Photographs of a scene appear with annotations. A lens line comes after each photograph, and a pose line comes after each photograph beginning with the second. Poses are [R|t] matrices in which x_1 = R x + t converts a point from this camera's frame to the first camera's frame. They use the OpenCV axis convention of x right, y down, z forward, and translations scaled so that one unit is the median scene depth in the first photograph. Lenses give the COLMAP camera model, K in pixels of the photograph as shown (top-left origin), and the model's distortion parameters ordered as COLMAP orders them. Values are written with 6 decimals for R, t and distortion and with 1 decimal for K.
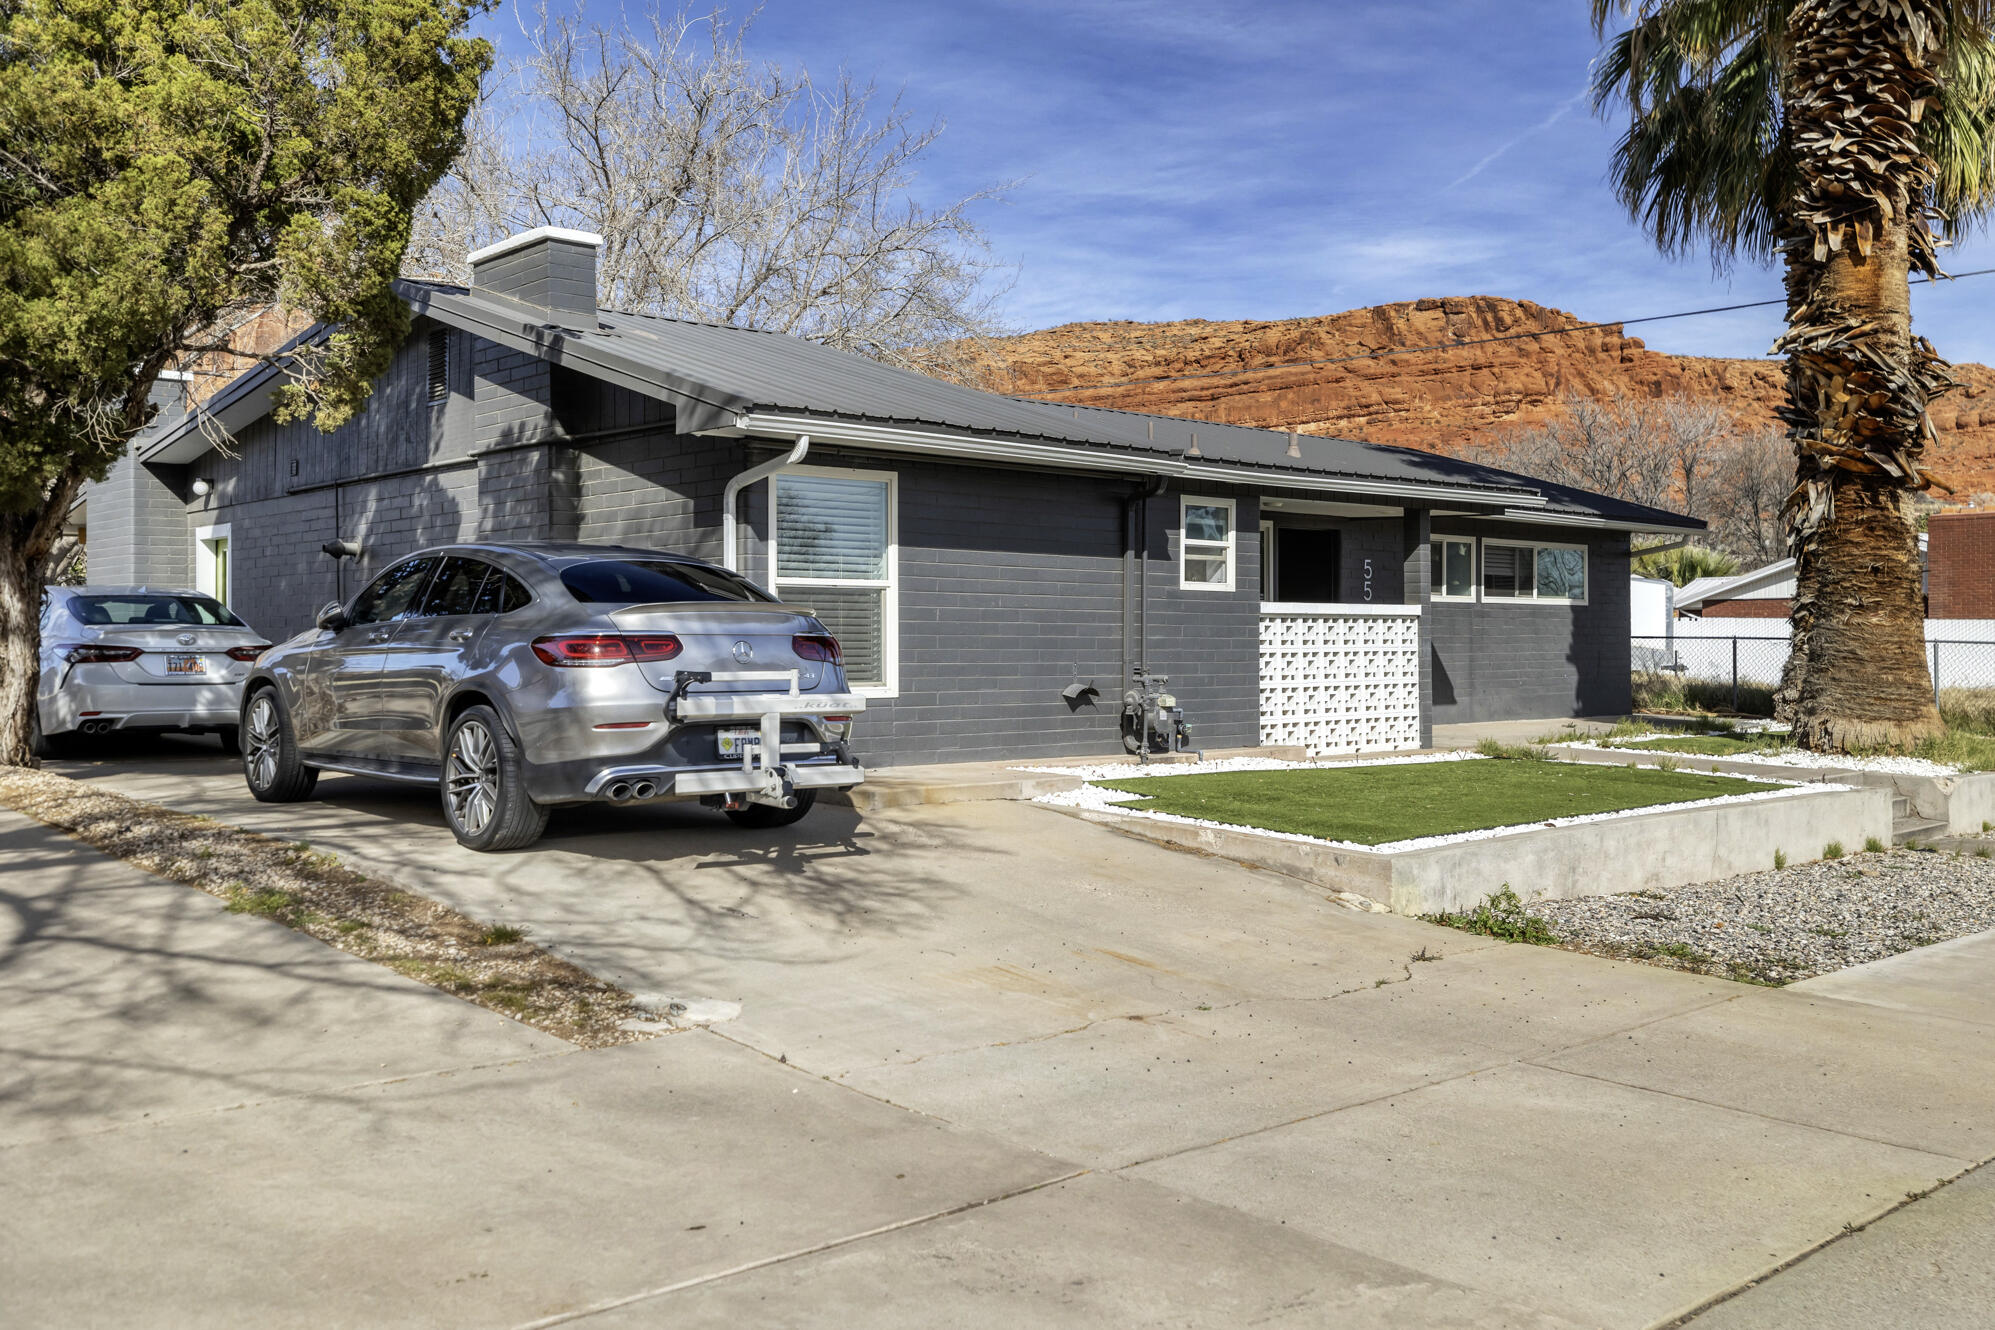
lens RADIAL K [[1787.8, 0, 997.8], [0, 1787.8, 666.5], [0, 0, 1]] dist [-0.065325, 0.002996]
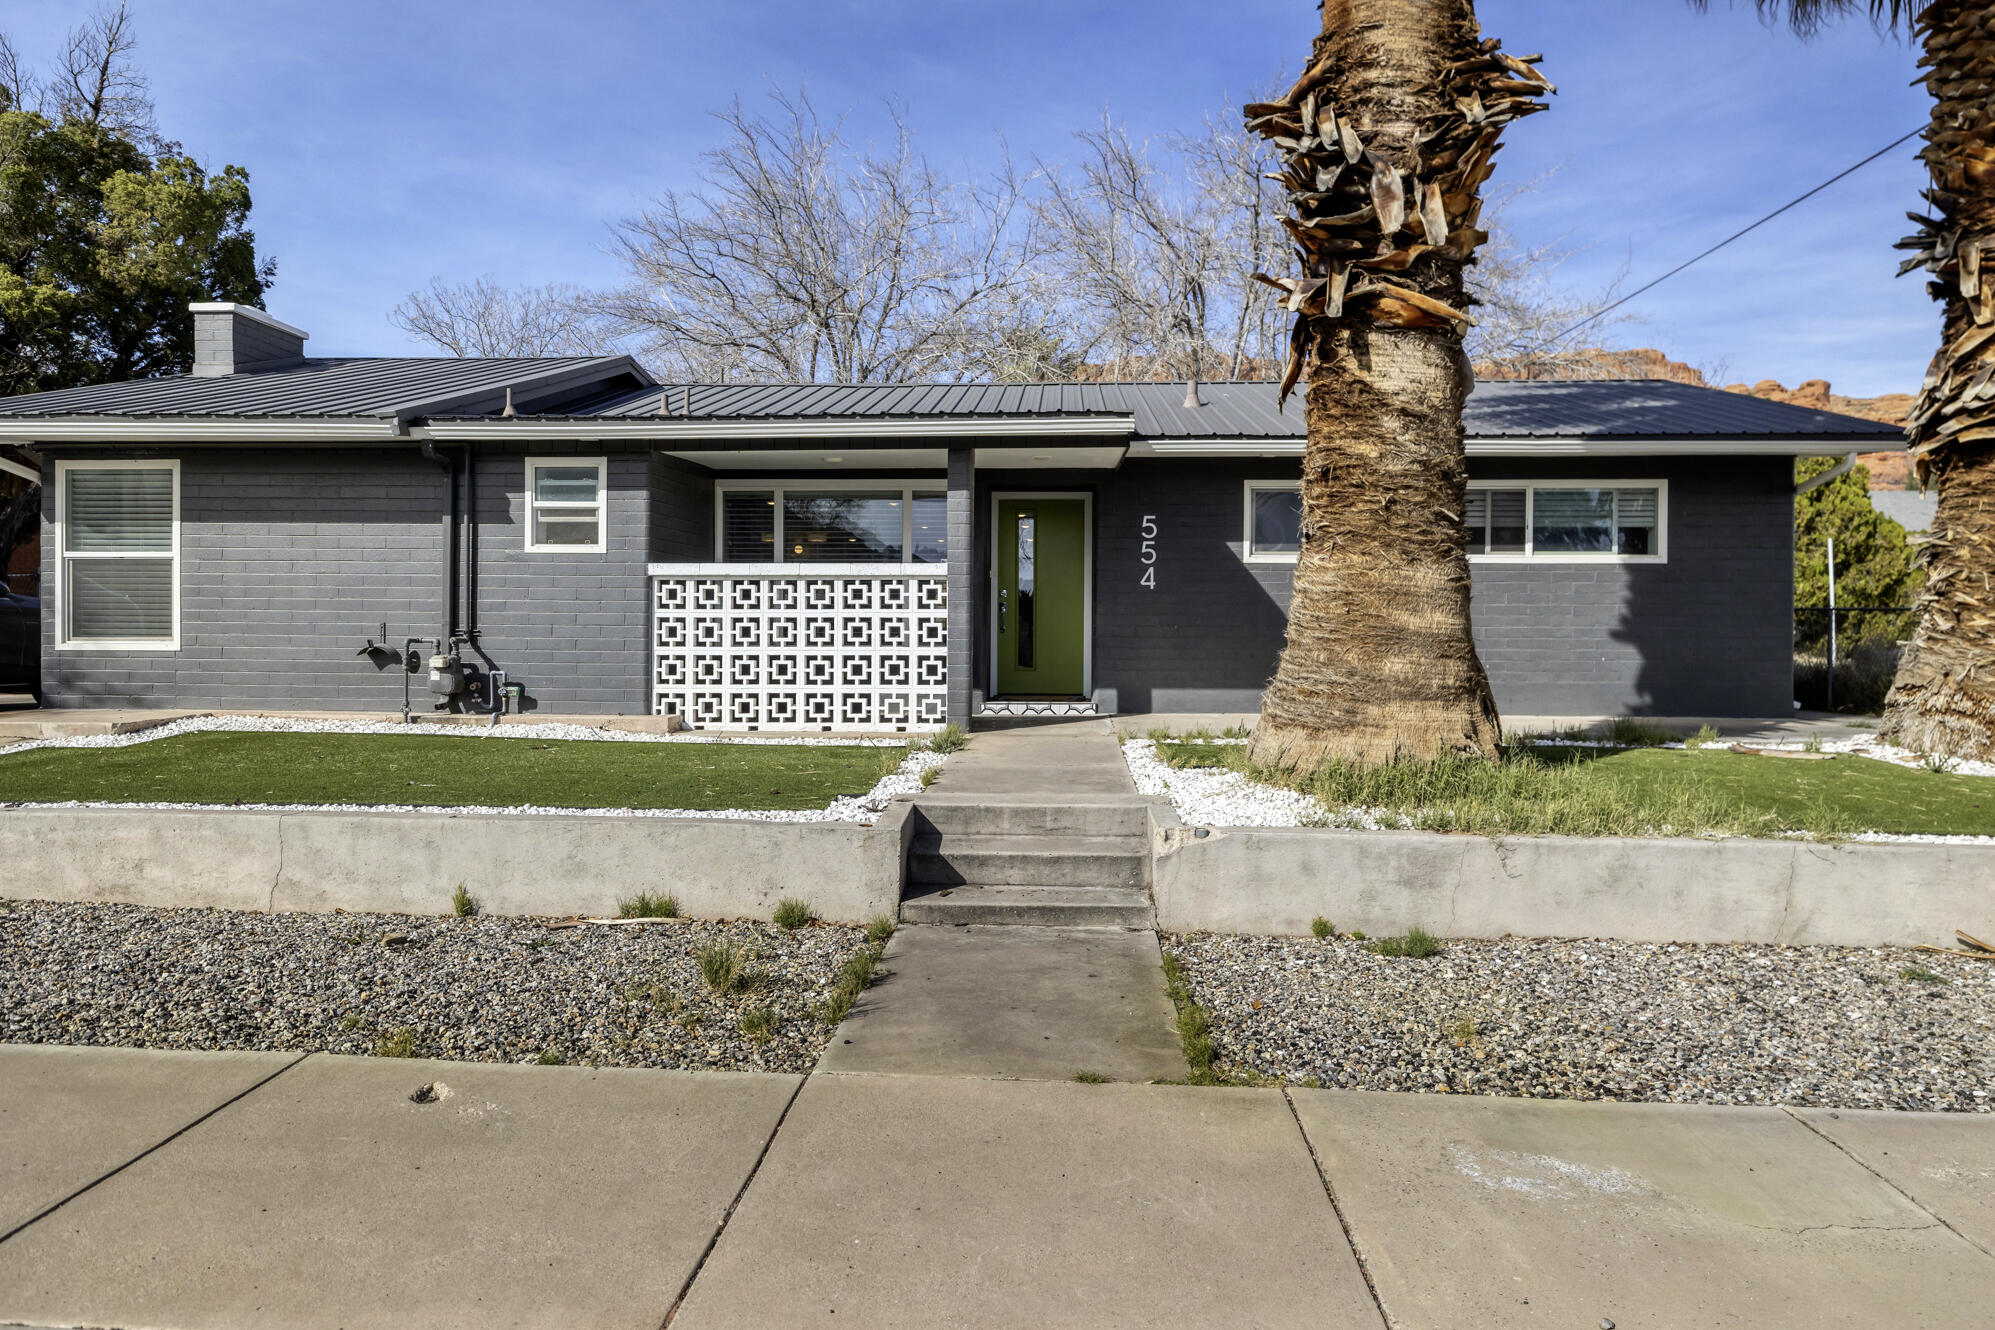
lens RADIAL K [[1305.5, 0, 996.7], [0, 1305.5, 654.2], [0, 0, 1]] dist [0.004816, 0.000826]
pose [[0.711242, 0.014364, -0.702800, 0.761628], [-0.014307, 0.999880, 0.005956, 0.005512], [0.702801, 0.005819, 0.711362, 0.629631]]
